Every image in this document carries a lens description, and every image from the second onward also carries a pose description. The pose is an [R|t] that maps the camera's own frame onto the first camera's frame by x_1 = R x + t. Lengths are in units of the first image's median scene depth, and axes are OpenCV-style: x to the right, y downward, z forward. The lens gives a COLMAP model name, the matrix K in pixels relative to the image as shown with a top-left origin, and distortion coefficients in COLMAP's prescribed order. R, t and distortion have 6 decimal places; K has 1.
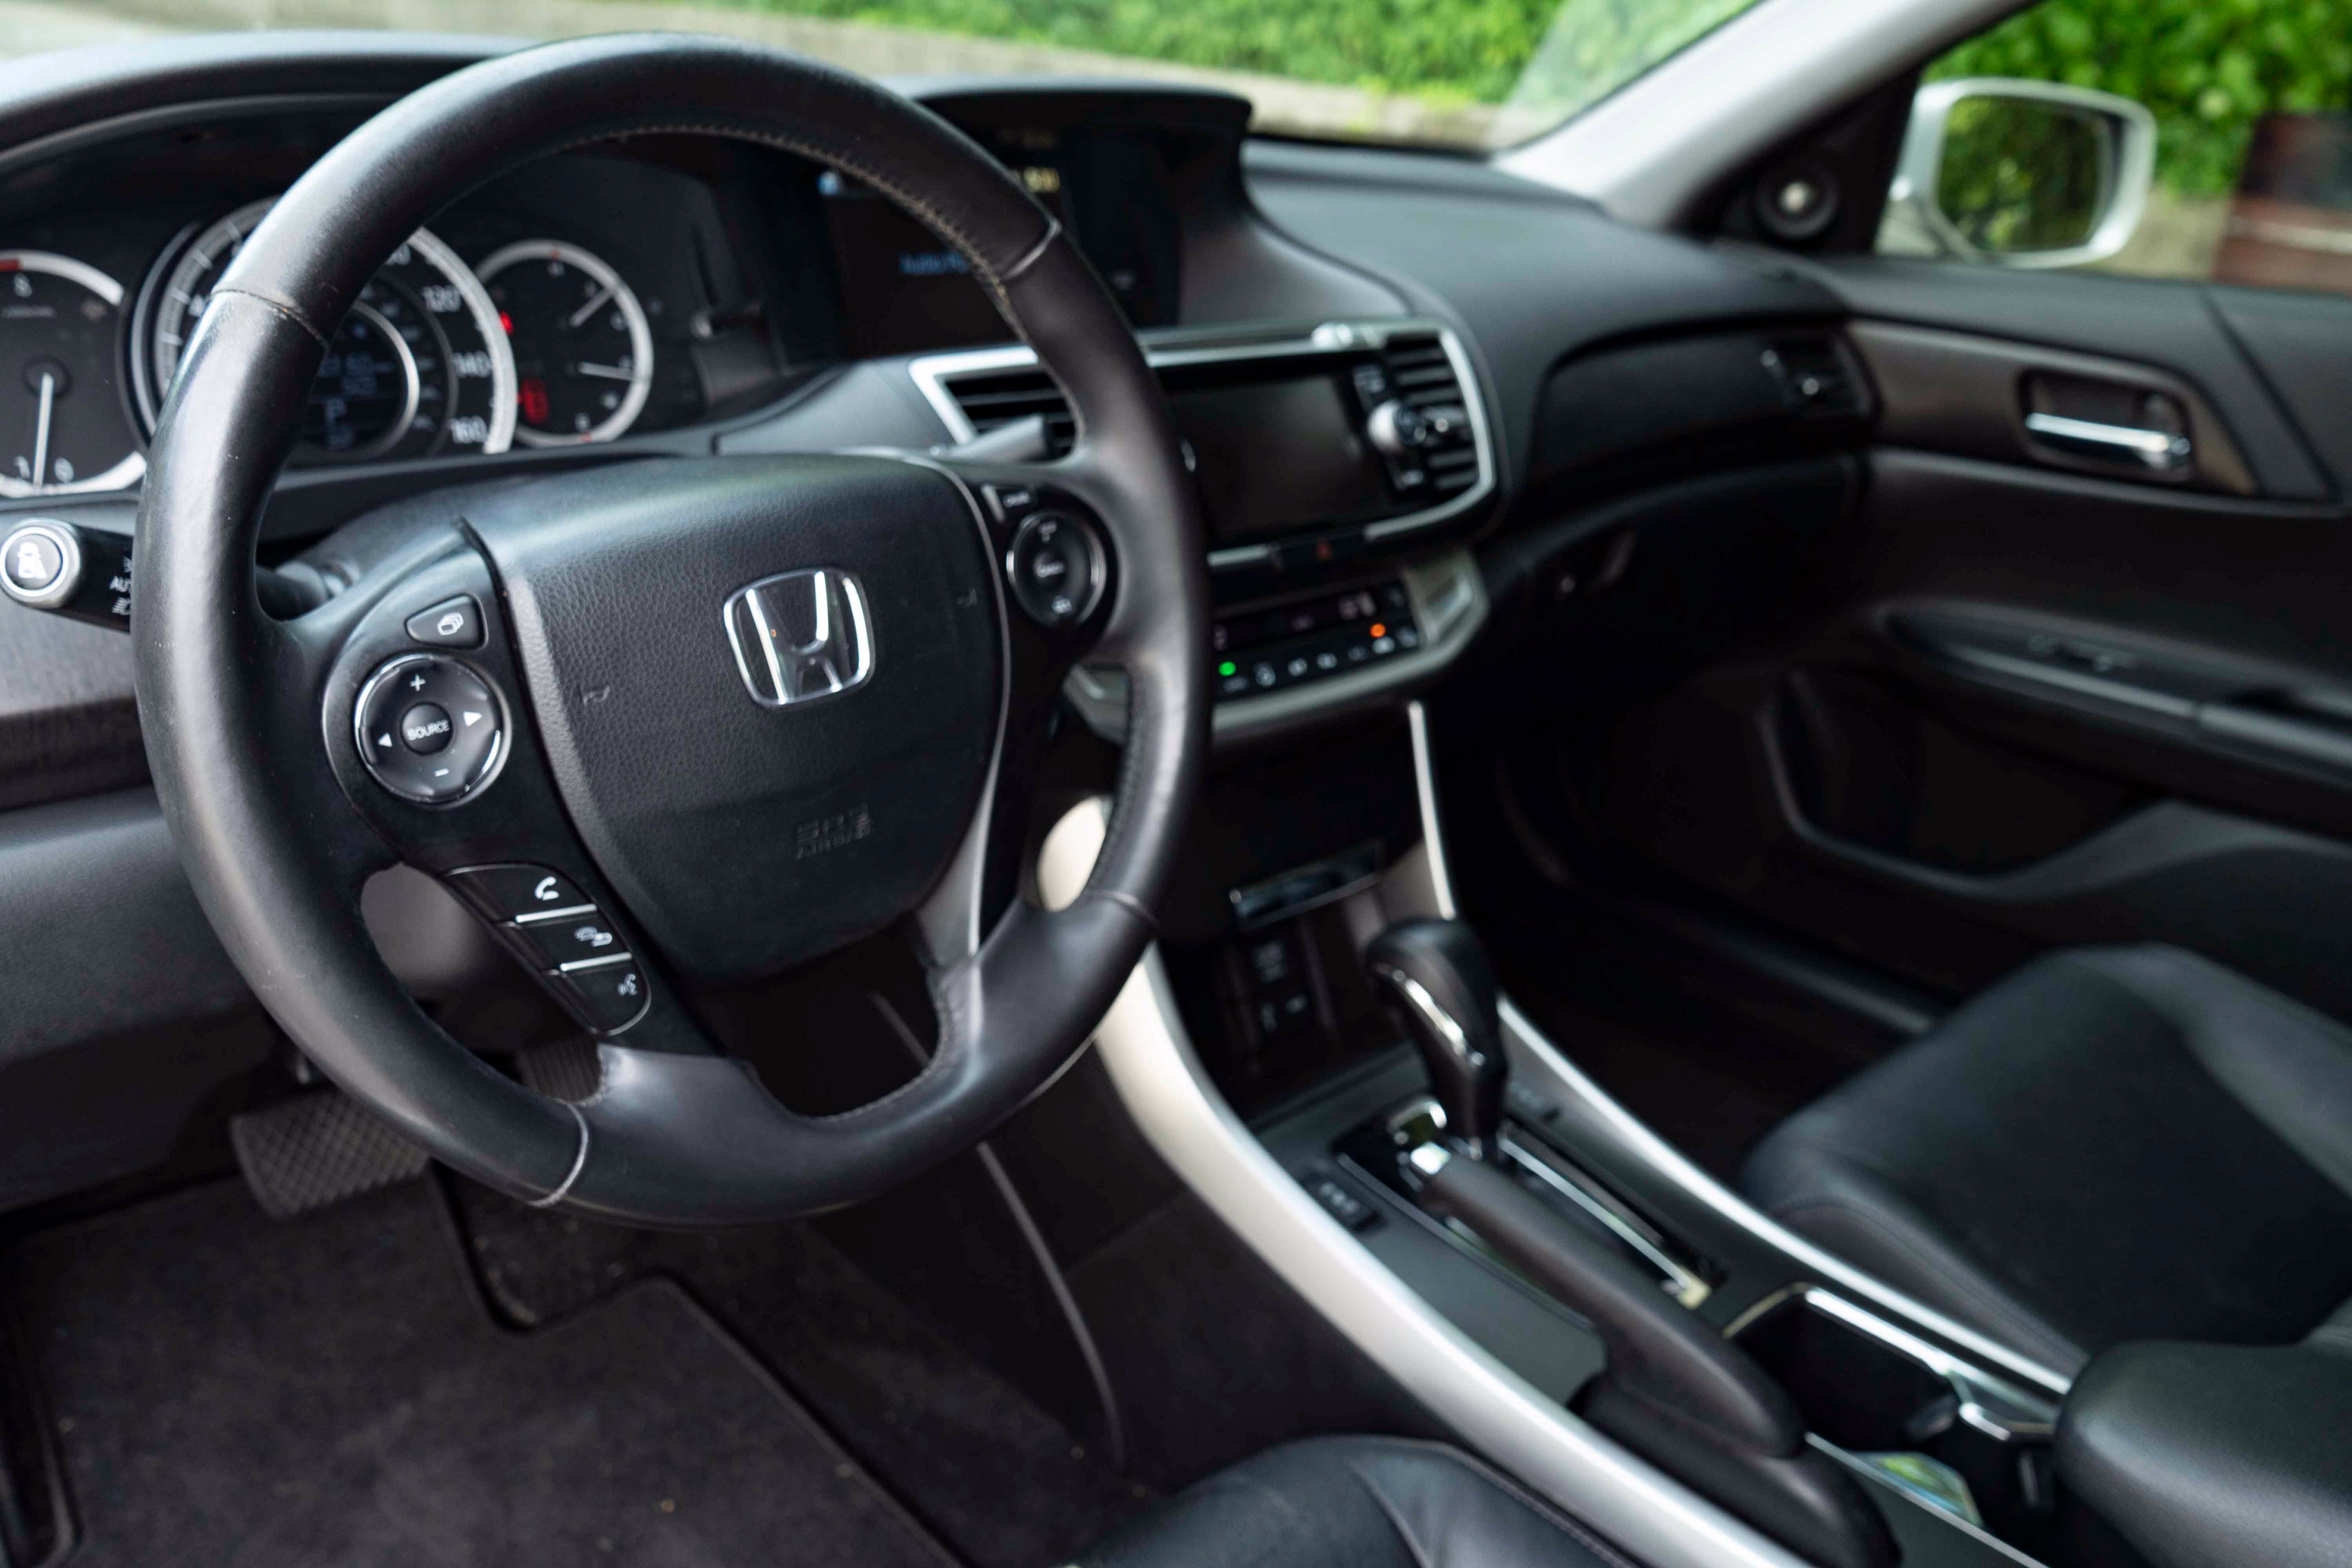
lens RADIAL K [[1896.9, 0, 1176.8], [0, 1896.9, 781.2], [0, 0, 1]] dist [-0.015709, 0.006860]
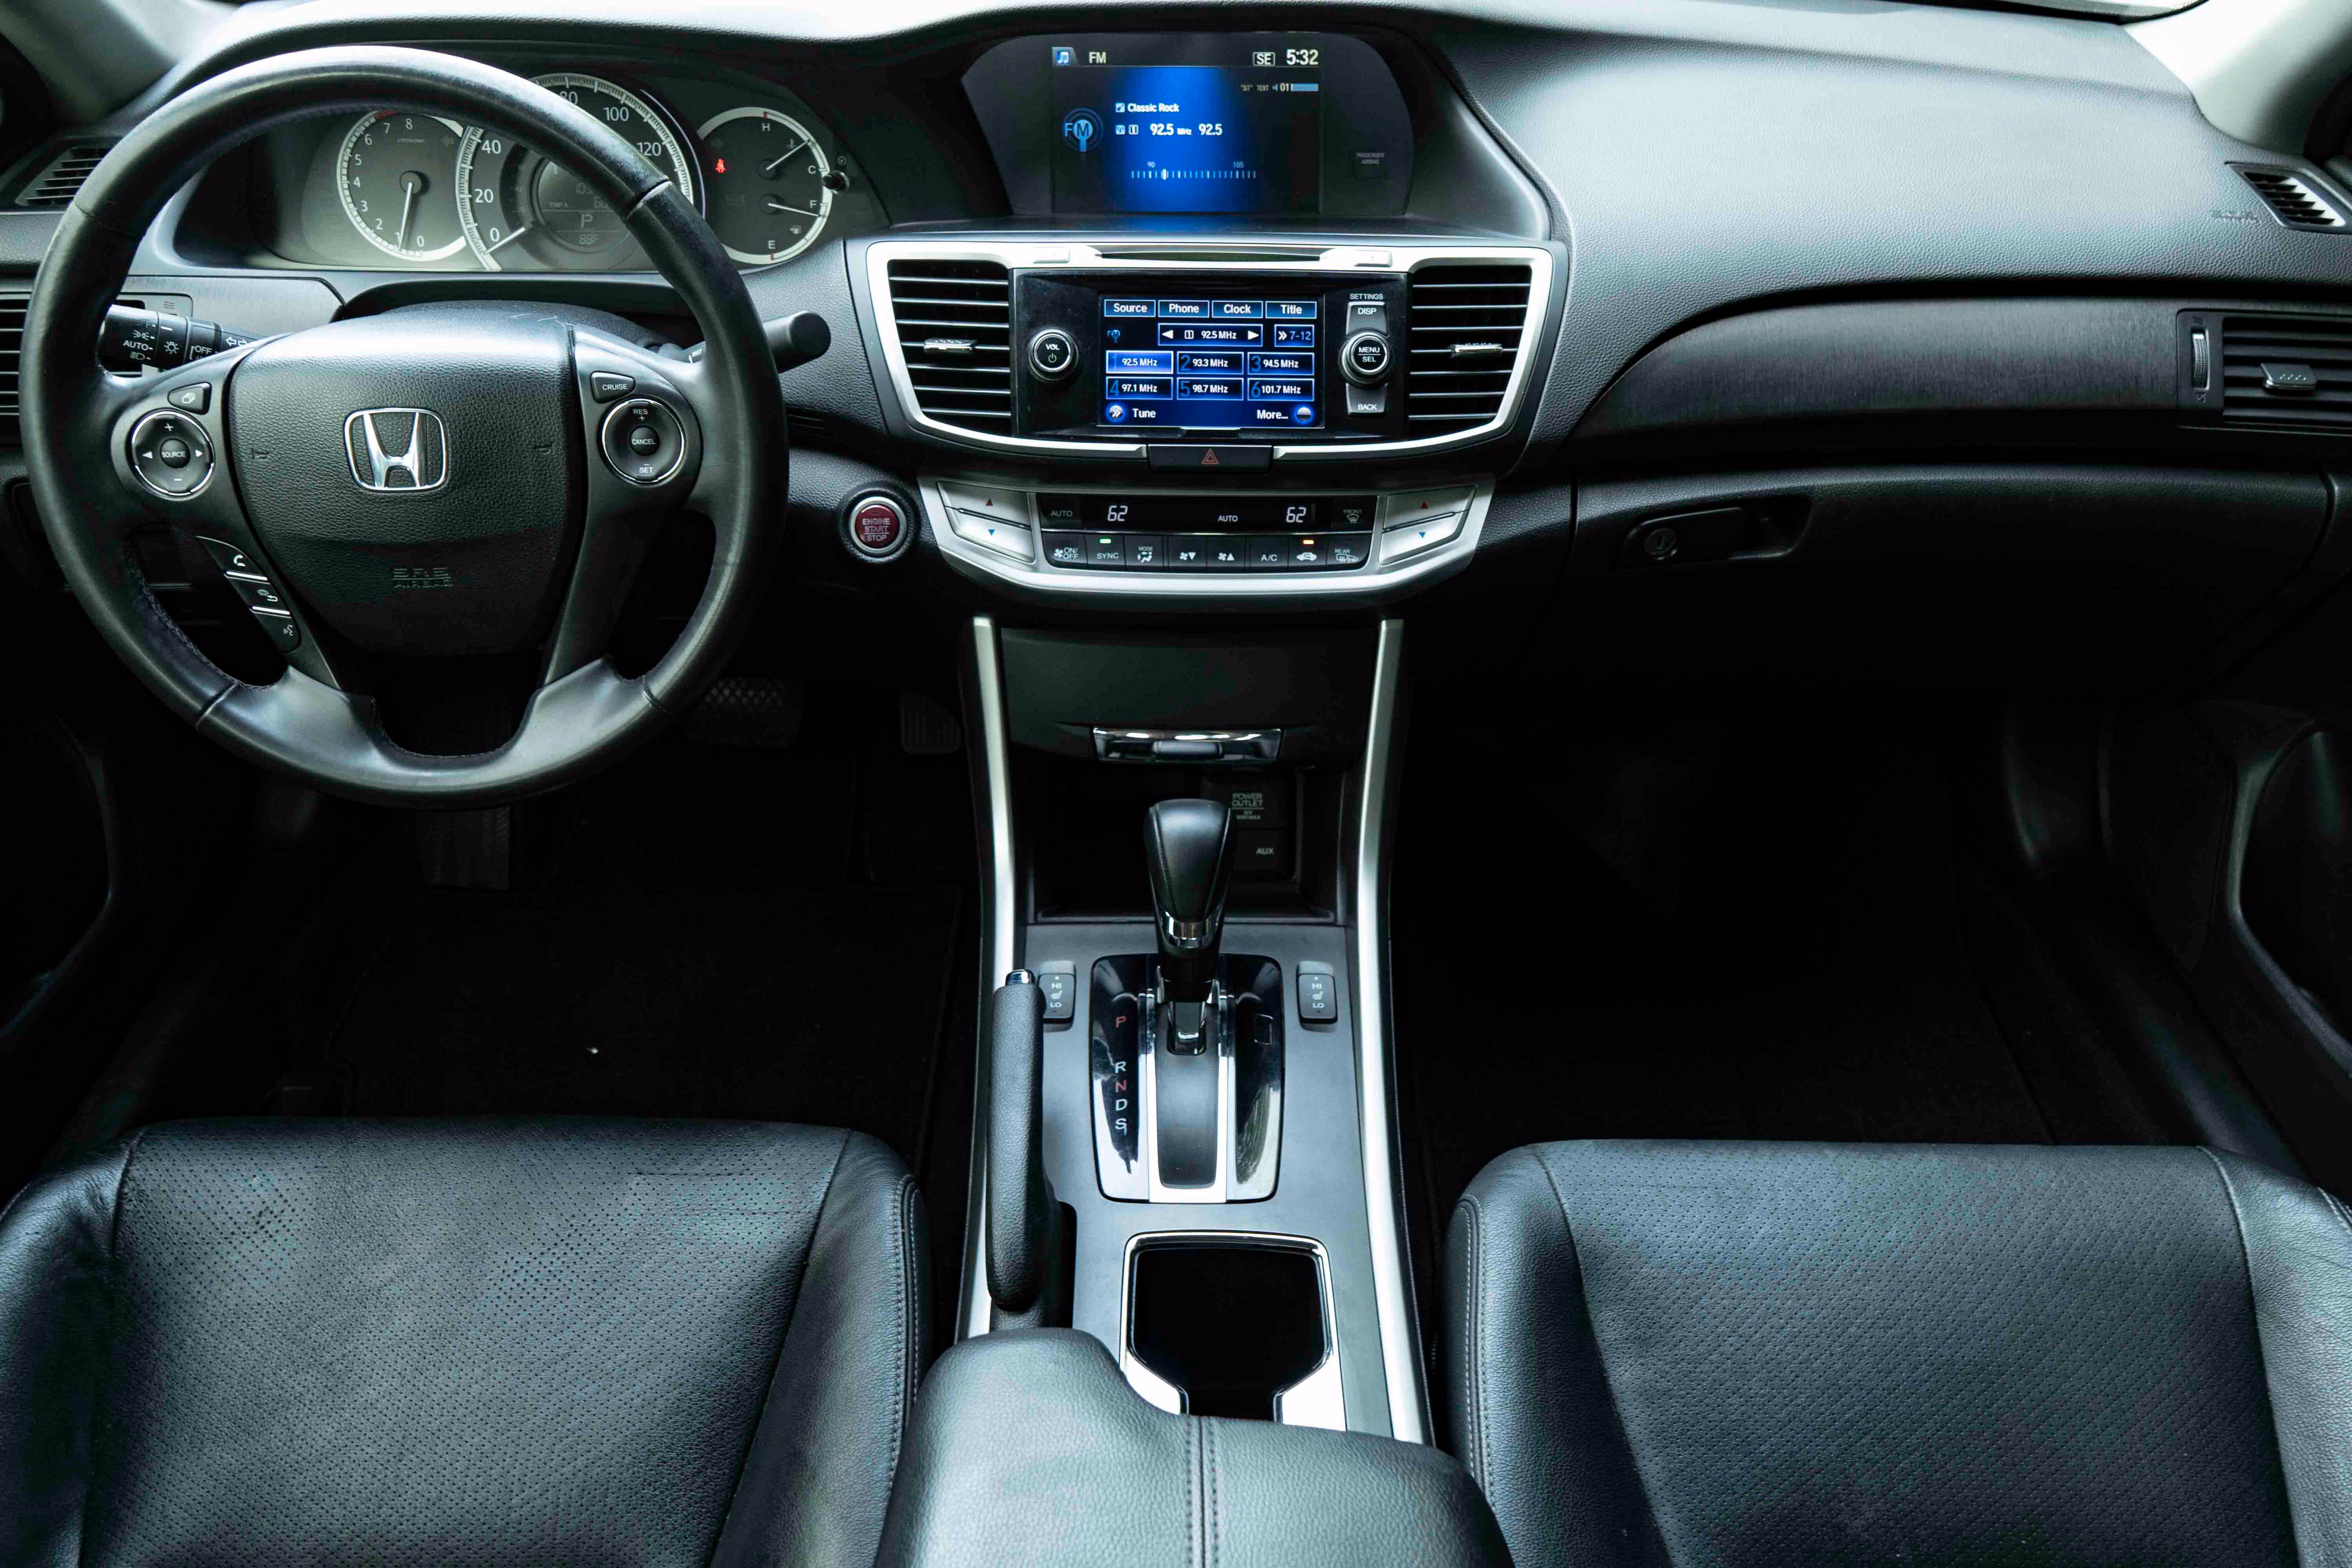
lens RADIAL K [[1896.9, 0, 1172.9], [0, 1896.9, 780.3], [0, 0, 1]] dist [-0.015709, 0.006860]
pose [[0.714817, 0.323200, -0.620144, 0.840869], [-0.223214, 0.945854, 0.235660, -0.208839], [0.662731, -0.030029, 0.748255, 0.170510]]
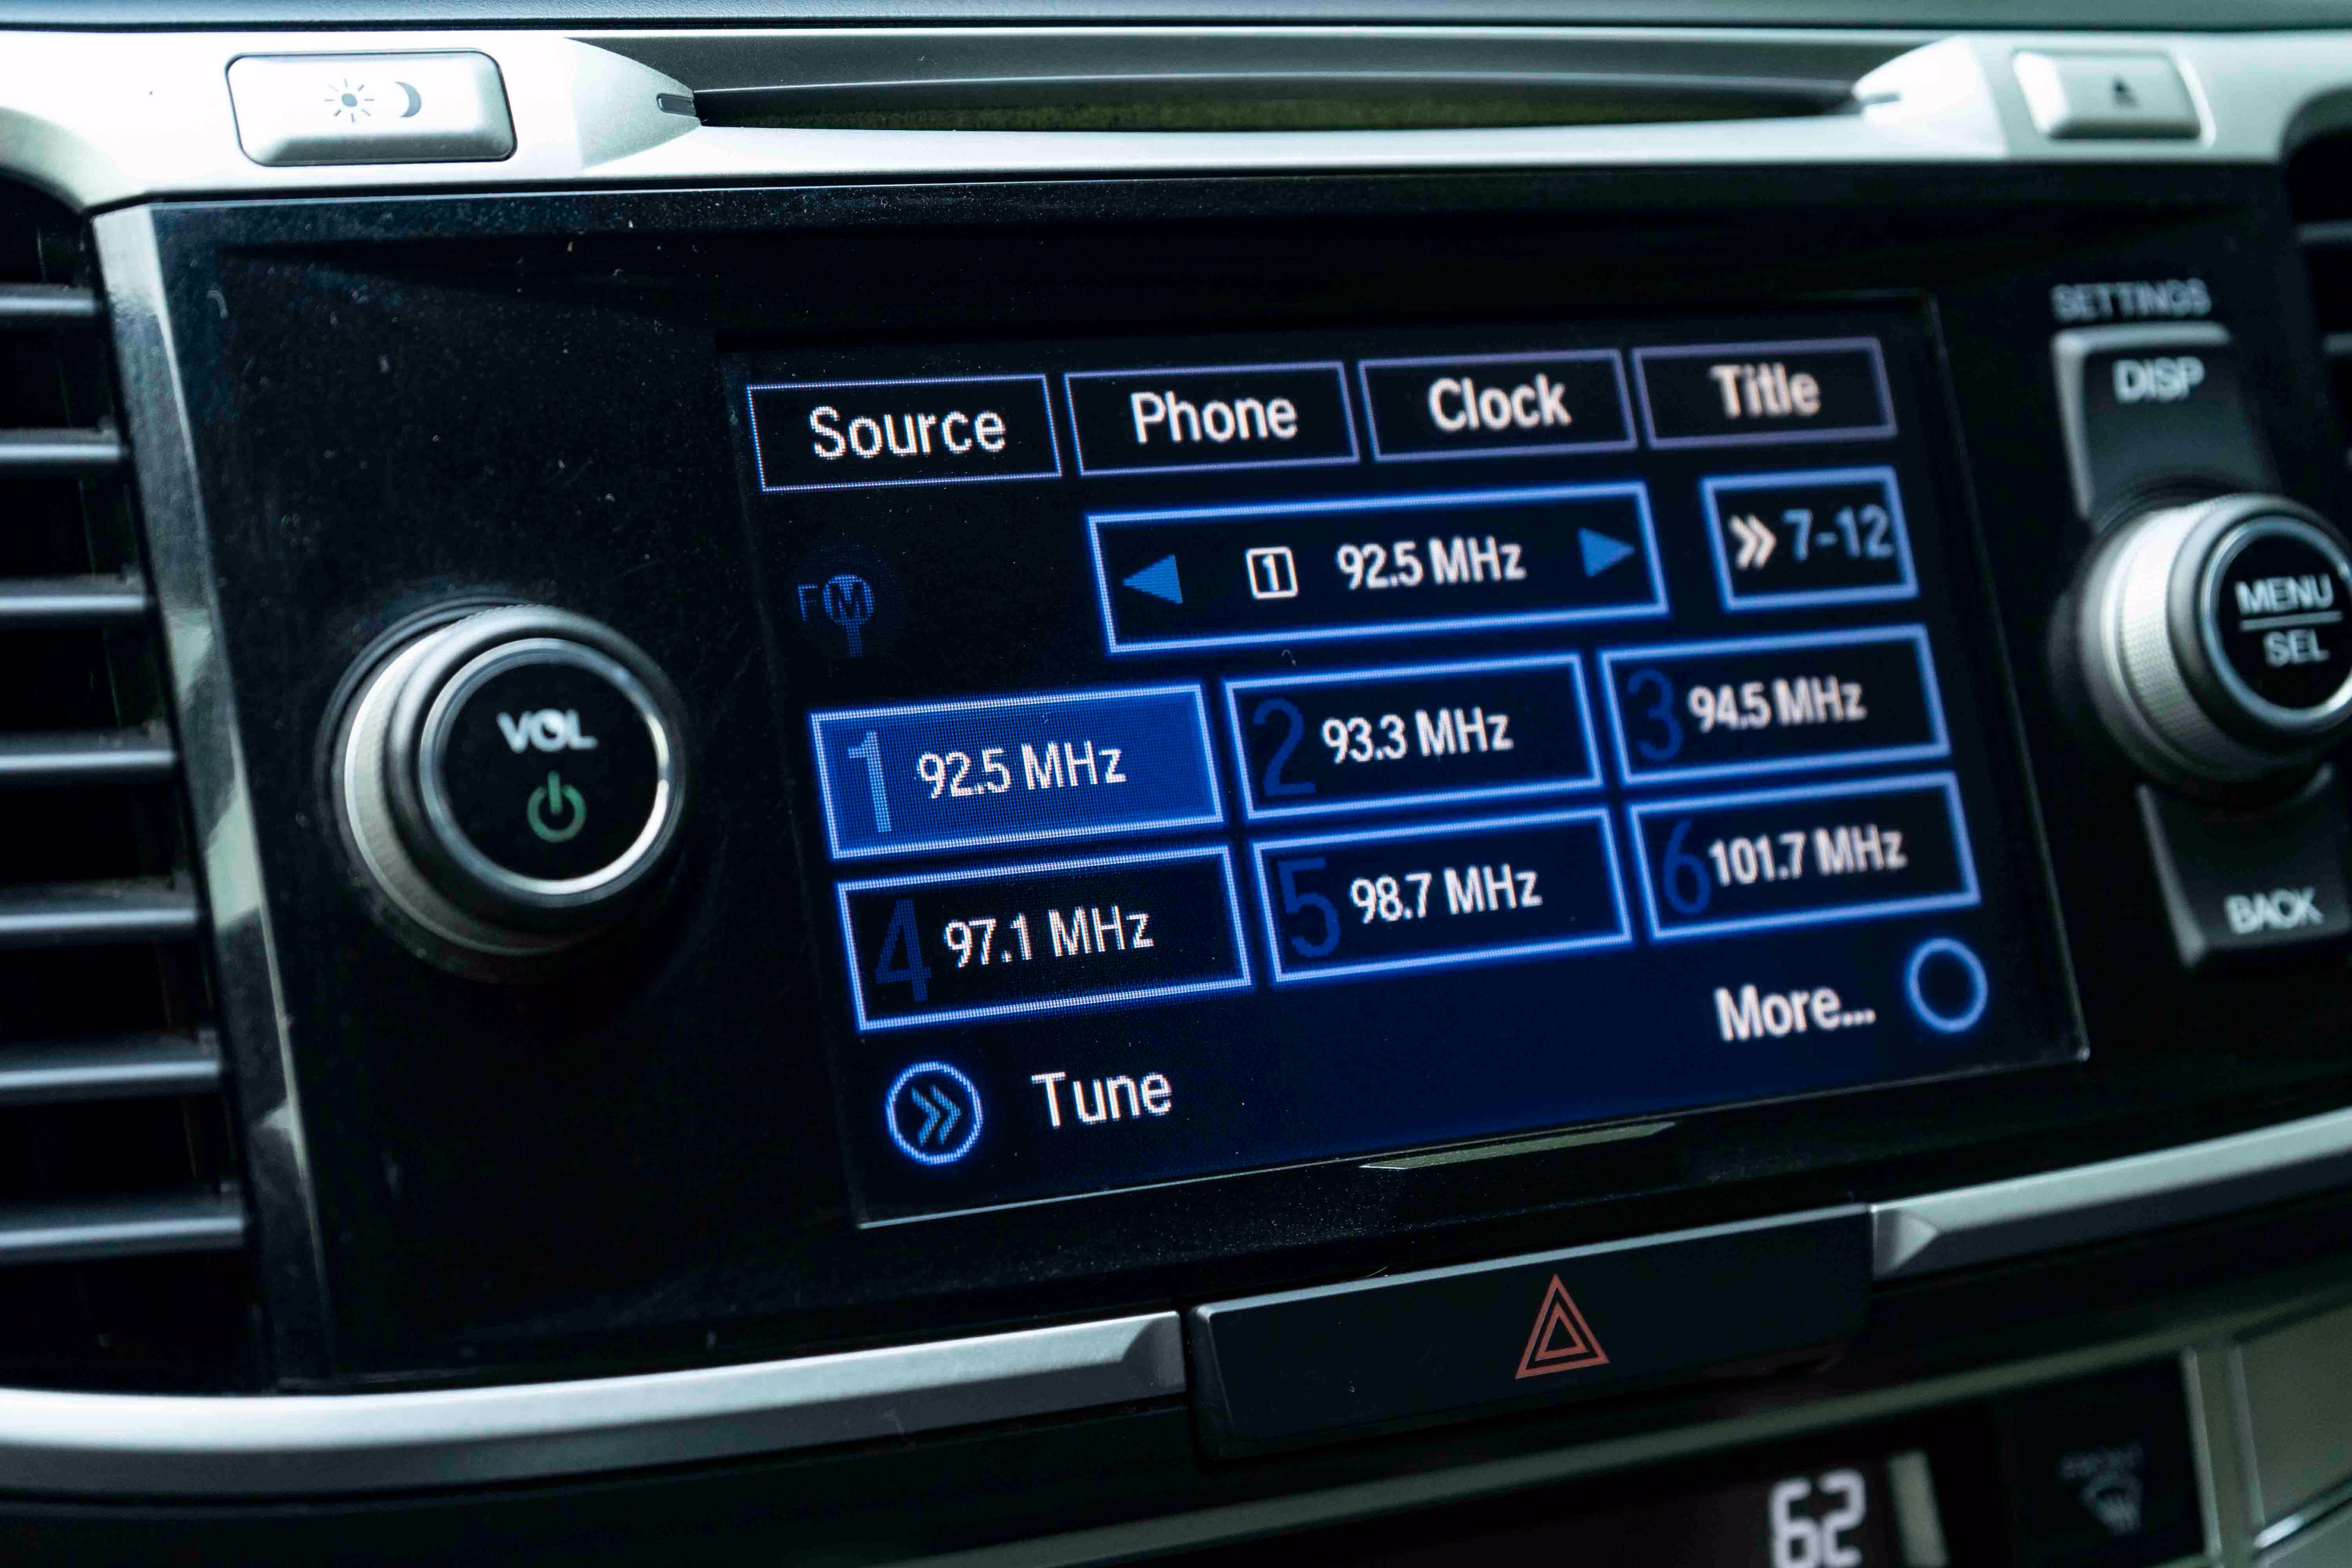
lens RADIAL K [[3972.3, 0, 1167.7], [0, 3972.3, 776.5], [0, 0, 1]] dist [0.028108, 0.000000]
pose [[0.939284, 0.160127, -0.303489, 0.153464], [-0.161256, 0.986678, 0.021510, -0.182660], [0.302891, 0.028735, 0.952592, 0.676706]]
